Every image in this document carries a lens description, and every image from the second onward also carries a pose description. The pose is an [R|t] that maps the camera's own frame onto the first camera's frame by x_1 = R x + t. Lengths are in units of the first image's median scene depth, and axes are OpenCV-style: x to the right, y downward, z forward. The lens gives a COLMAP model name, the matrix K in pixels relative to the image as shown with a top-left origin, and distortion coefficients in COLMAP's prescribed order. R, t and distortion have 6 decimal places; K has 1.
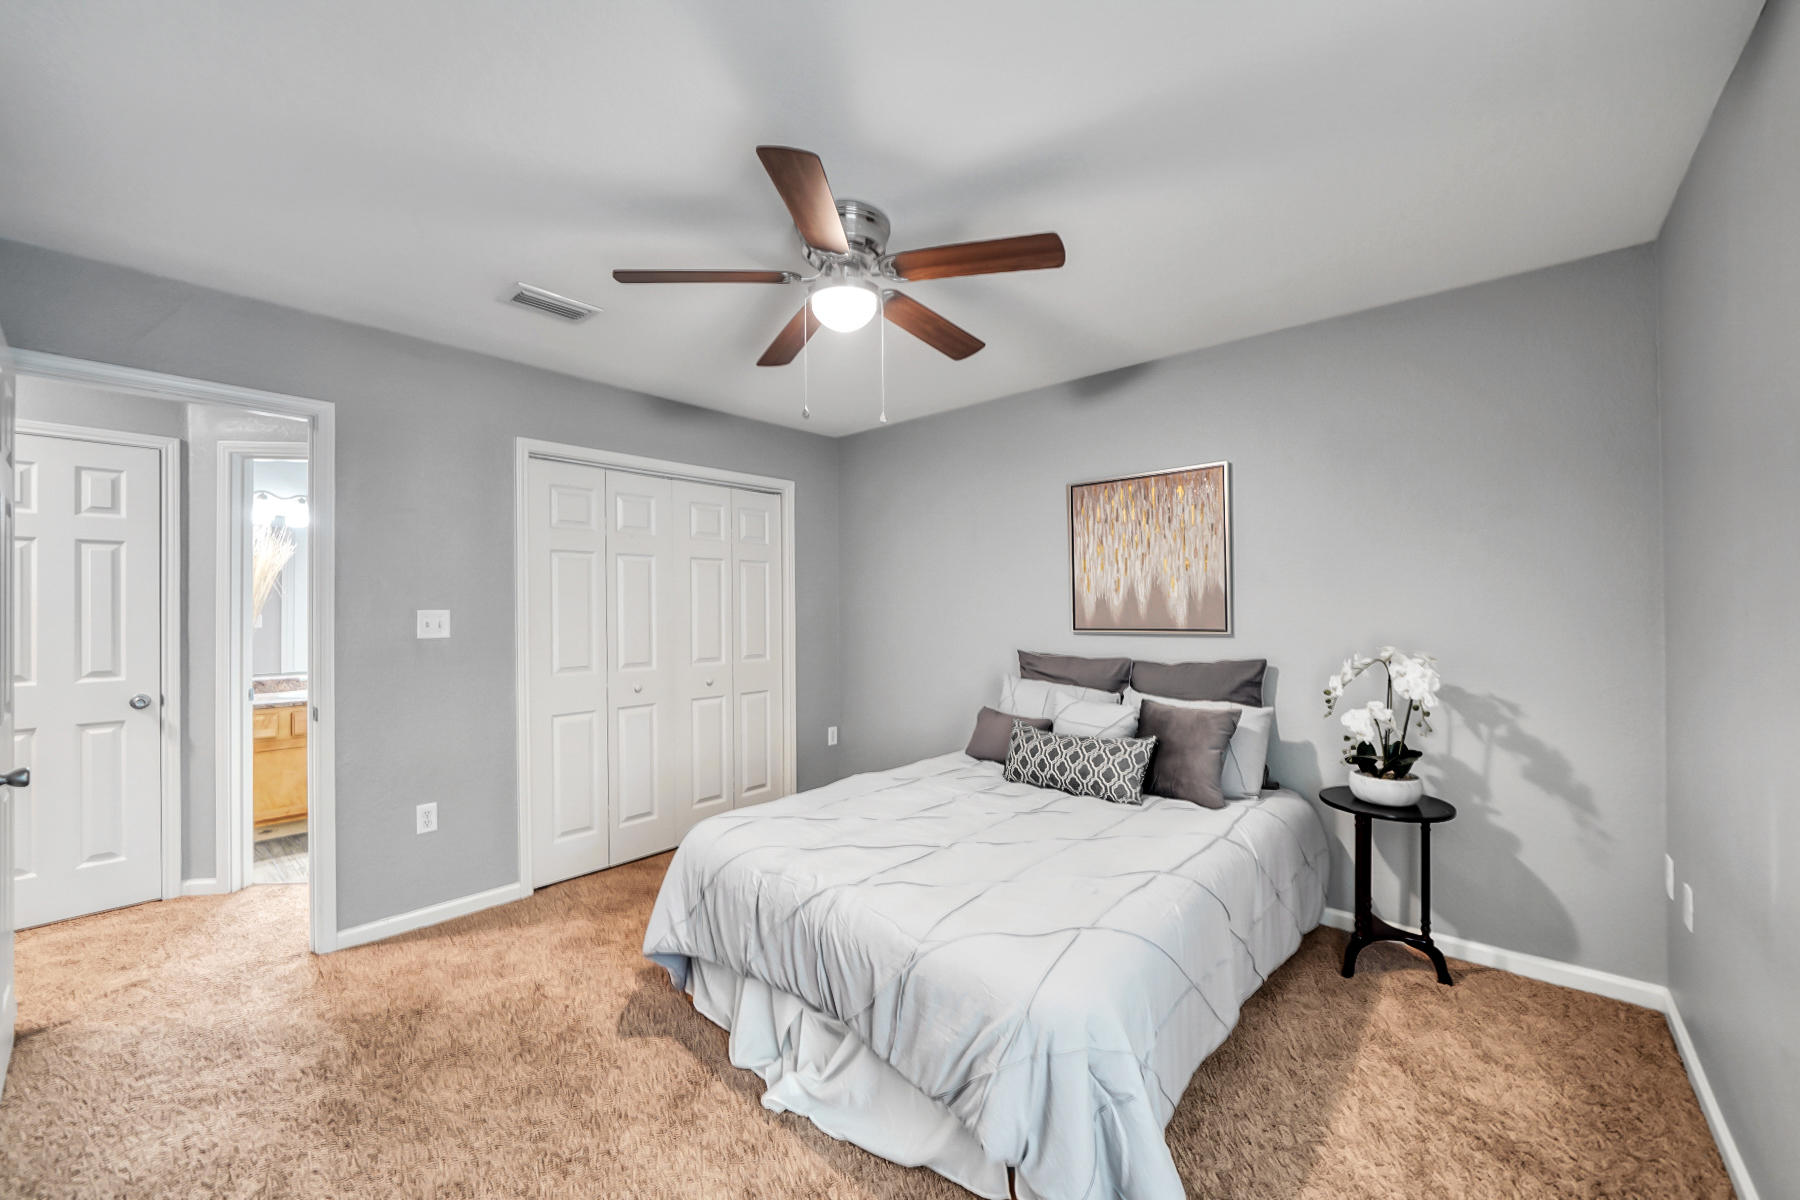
lens RADIAL K [[686.5, 0, 895.6], [0, 686.5, 597.2], [0, 0, 1]] dist [0.001357, 0.000081]
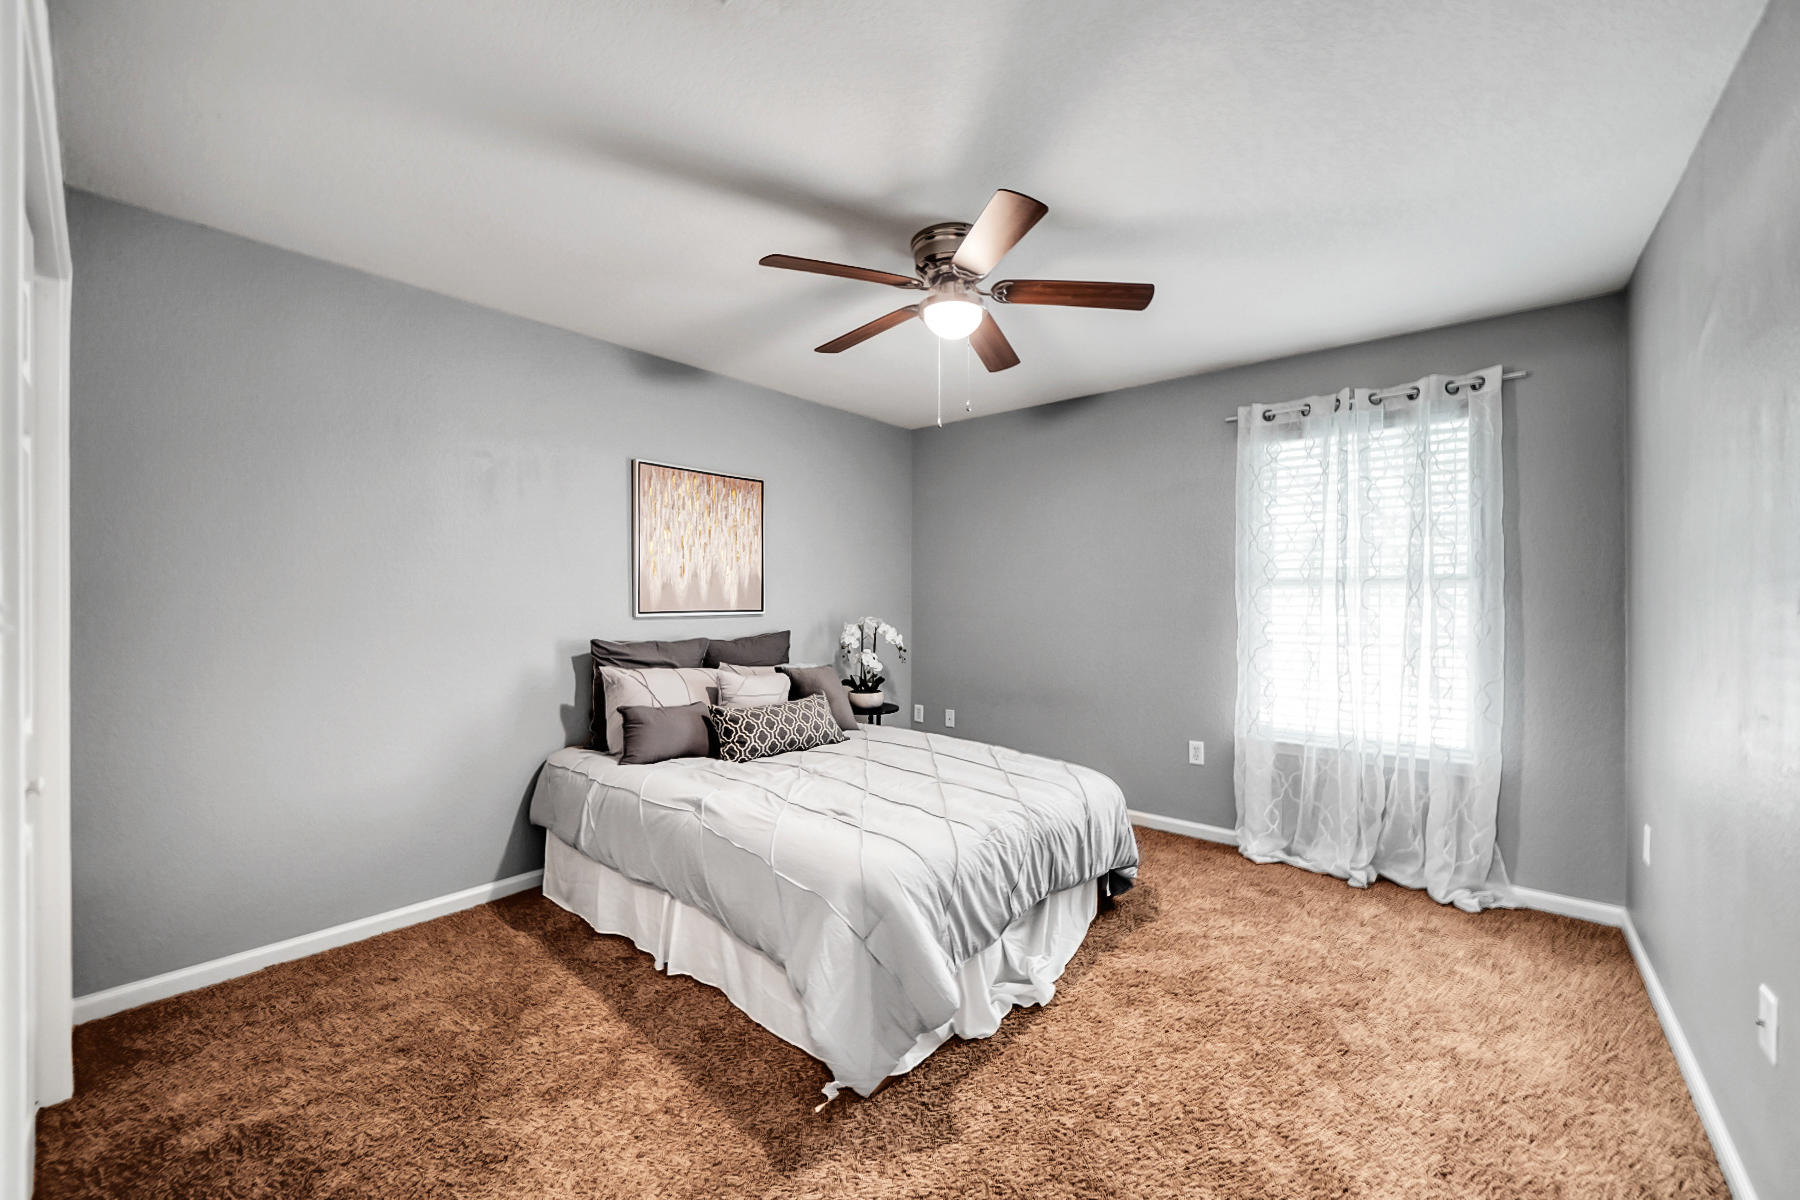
lens RADIAL K [[686.5, 0, 898.6], [0, 686.5, 598.6], [0, 0, 1]] dist [0.001357, 0.000081]
pose [[0.005755, 0.001839, 0.999982, -0.847991], [-0.023567, 0.999721, -0.001703, 0.023498], [-0.999706, -0.023556, 0.005797, 0.771459]]
